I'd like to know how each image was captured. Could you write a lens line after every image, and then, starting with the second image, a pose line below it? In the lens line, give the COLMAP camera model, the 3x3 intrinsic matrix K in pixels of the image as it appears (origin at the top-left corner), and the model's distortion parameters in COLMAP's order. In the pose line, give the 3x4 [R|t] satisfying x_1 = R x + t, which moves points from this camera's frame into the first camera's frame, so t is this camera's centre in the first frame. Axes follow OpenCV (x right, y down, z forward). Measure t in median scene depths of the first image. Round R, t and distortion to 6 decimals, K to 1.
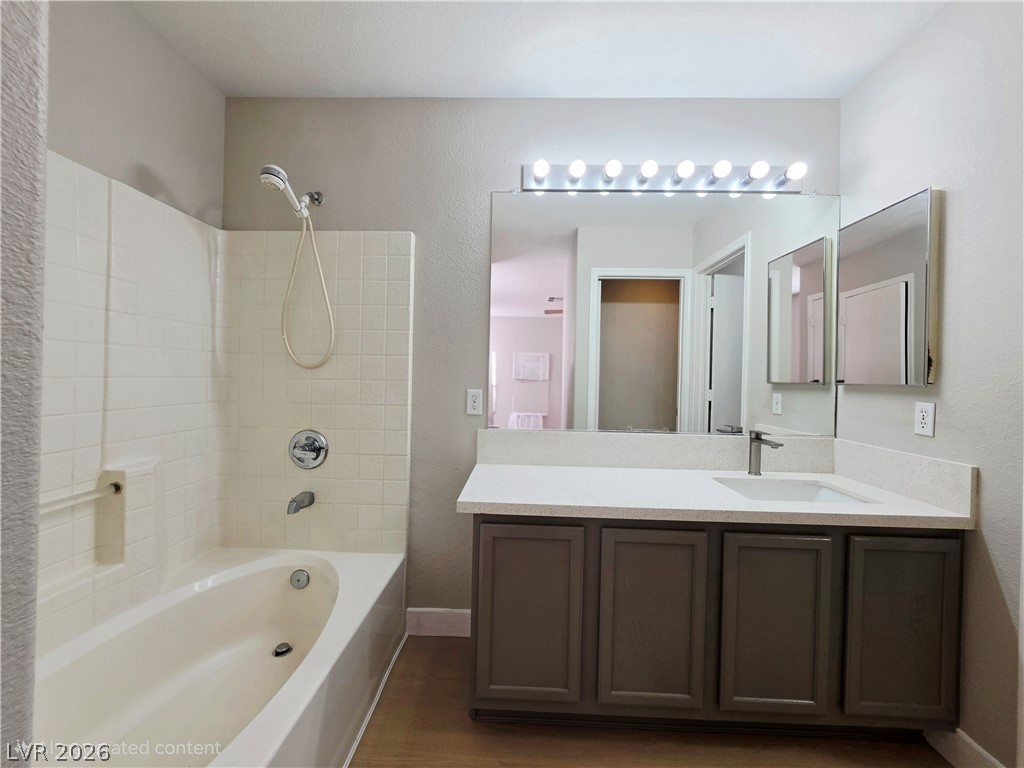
lens RADIAL K [[412.6, 0, 508.8], [0, 412.6, 379.4], [0, 0, 1]] dist [-0.000988, 0.000466]
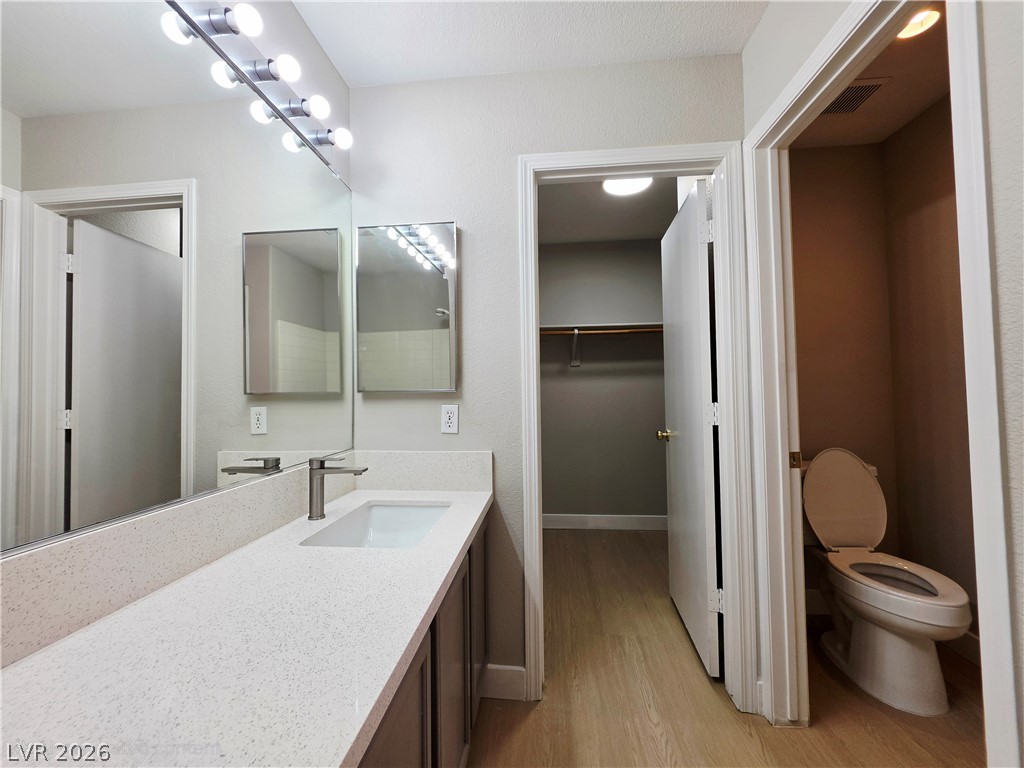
lens RADIAL K [[412.6, 0, 508.8], [0, 412.6, 379.4], [0, 0, 1]] dist [-0.000988, 0.000466]
pose [[0.069852, 0.010568, 0.997501, -0.106832], [0.020554, 0.999716, -0.012031, 0.001909], [-0.997346, 0.021343, 0.069615, 0.601779]]
